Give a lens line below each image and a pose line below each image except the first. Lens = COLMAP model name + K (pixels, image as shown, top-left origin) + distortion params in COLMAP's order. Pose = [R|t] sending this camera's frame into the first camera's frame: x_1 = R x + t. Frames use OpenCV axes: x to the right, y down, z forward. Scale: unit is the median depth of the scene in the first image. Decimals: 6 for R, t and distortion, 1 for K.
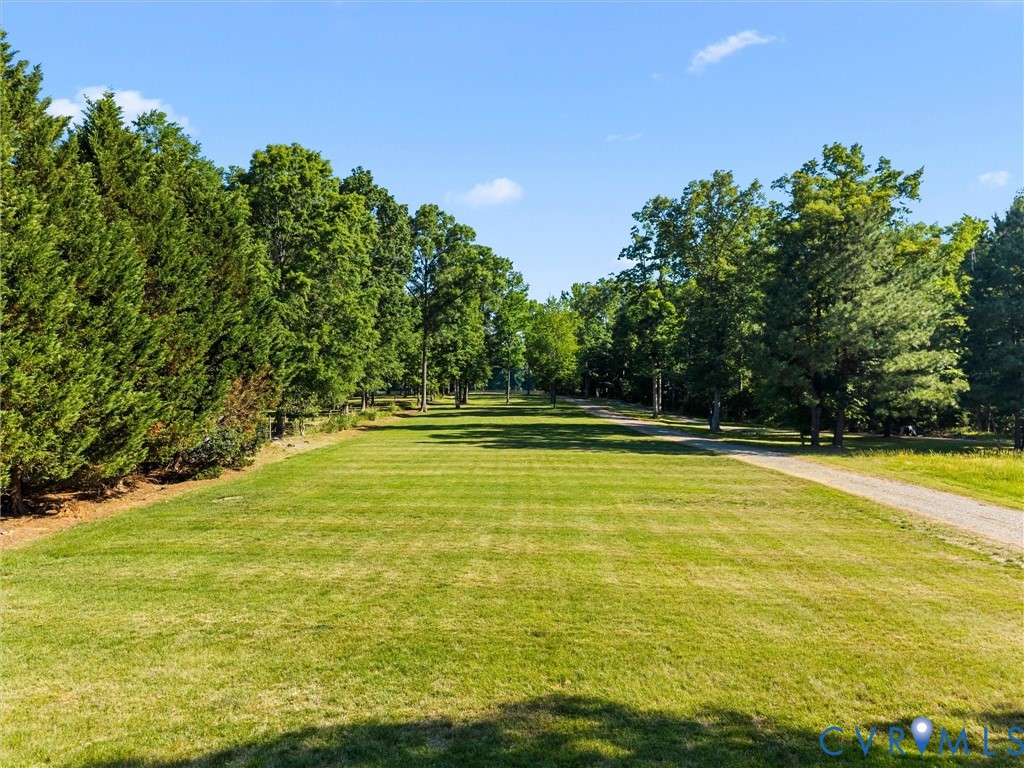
lens RADIAL K [[687.4, 0, 500.5], [0, 687.4, 416.0], [0, 0, 1]] dist [0.000479, -0.001471]
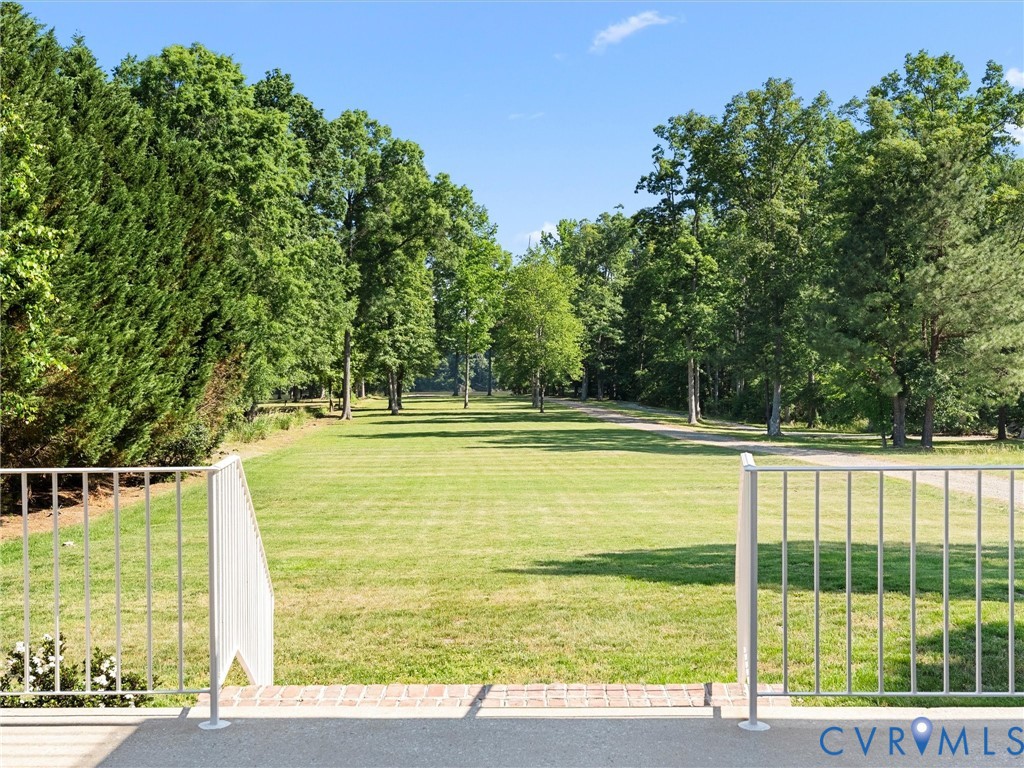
lens RADIAL K [[1149.6, 0, 514.6], [0, 1149.6, 368.1], [0, 0, 1]] dist [-0.000914, 0.003869]
pose [[0.997456, -0.008487, 0.070772, -0.044331], [0.012581, 0.998260, -0.057603, 0.015774], [-0.070160, 0.058346, 0.995828, -0.175565]]
